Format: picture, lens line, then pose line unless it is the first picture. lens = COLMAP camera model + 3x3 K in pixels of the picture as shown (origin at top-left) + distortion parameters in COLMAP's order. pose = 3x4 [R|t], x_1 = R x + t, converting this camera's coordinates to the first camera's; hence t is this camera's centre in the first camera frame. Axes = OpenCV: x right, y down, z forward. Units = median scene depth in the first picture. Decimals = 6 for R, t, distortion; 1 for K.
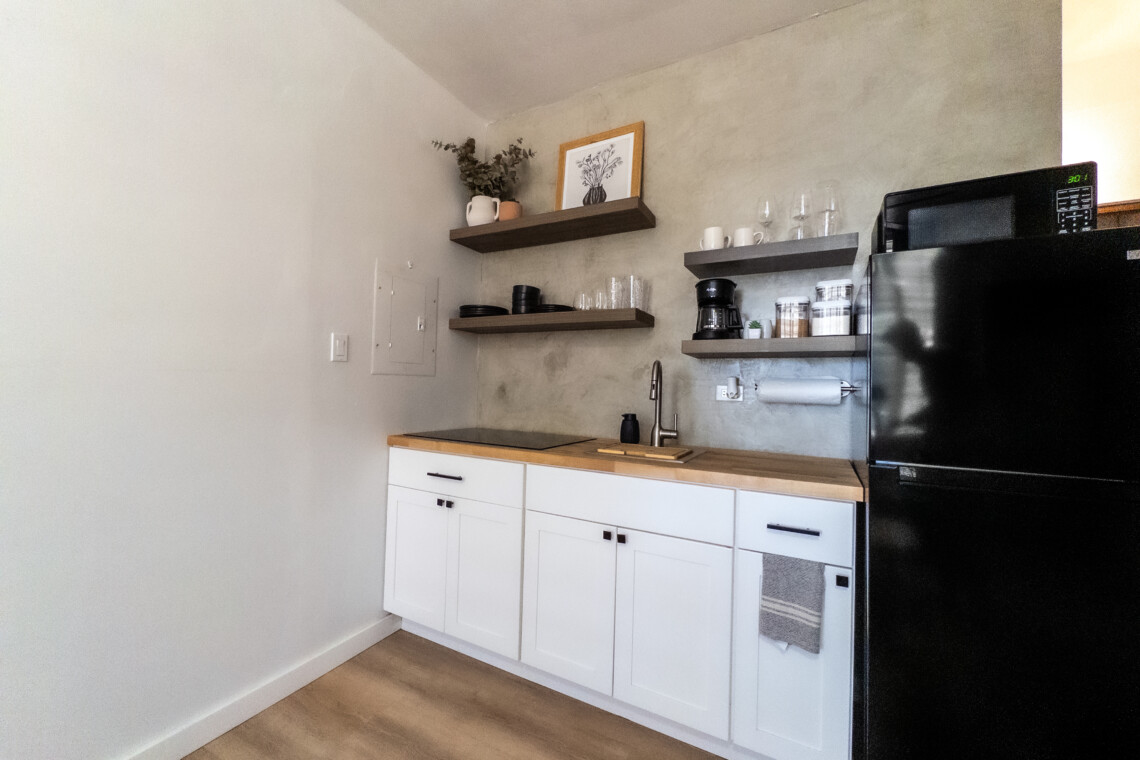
lens RADIAL K [[452.0, 0, 570.0], [0, 452.0, 380.0], [0, 0, 1]] dist [-0.002136, -0.000048]
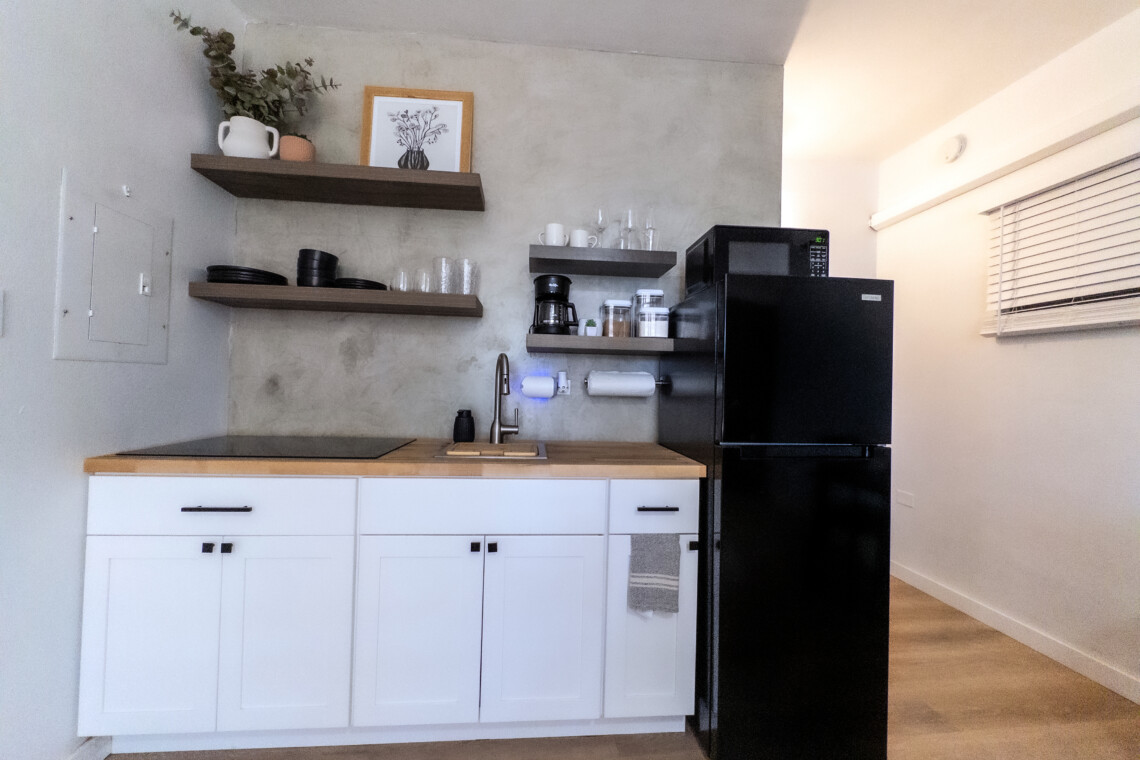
lens RADIAL K [[452.0, 0, 570.0], [0, 452.0, 380.0], [0, 0, 1]] dist [-0.002136, -0.000048]
pose [[0.834727, 0.002321, 0.550659, -0.187186], [-0.012524, 0.999812, 0.014771, -0.002240], [-0.550521, -0.019226, 0.834600, 0.113014]]
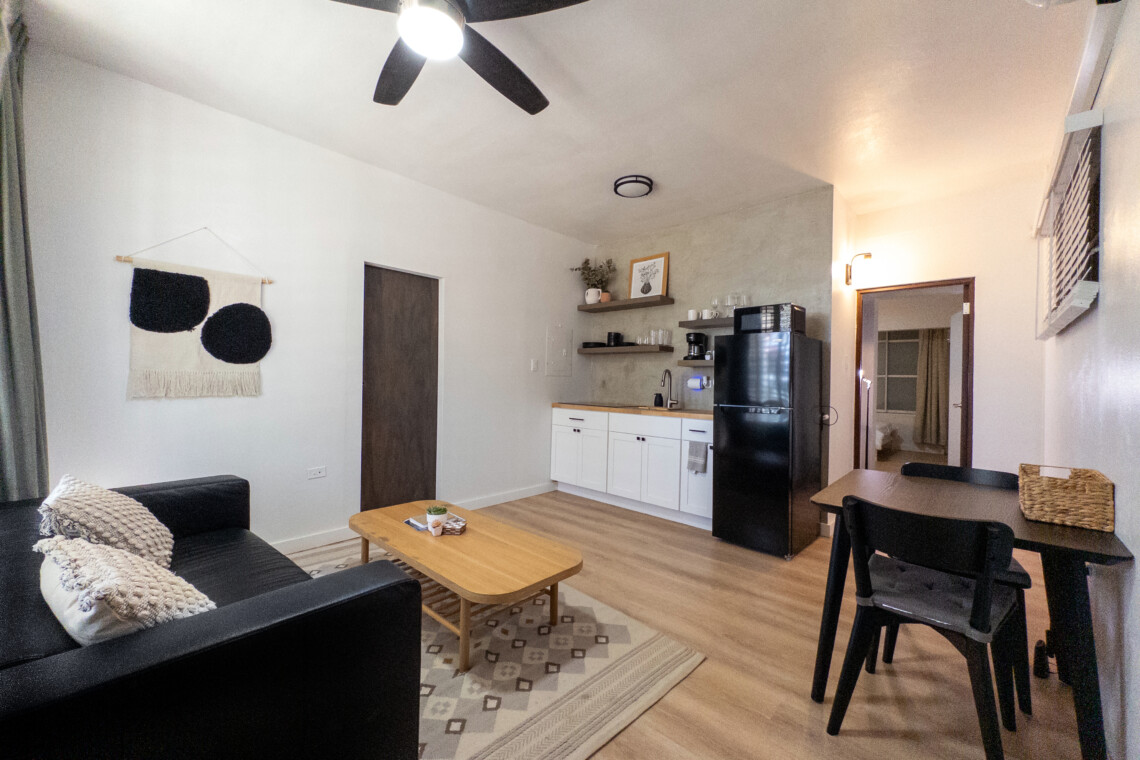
lens RADIAL K [[450.9, 0, 568.9], [0, 450.9, 379.0], [0, 0, 1]] dist [-0.002373, -0.000284]
pose [[0.963045, -0.004923, -0.269294, 0.288777], [0.005674, 0.999982, 0.002011, -0.001124], [0.269279, -0.003464, 0.963056, -1.155202]]
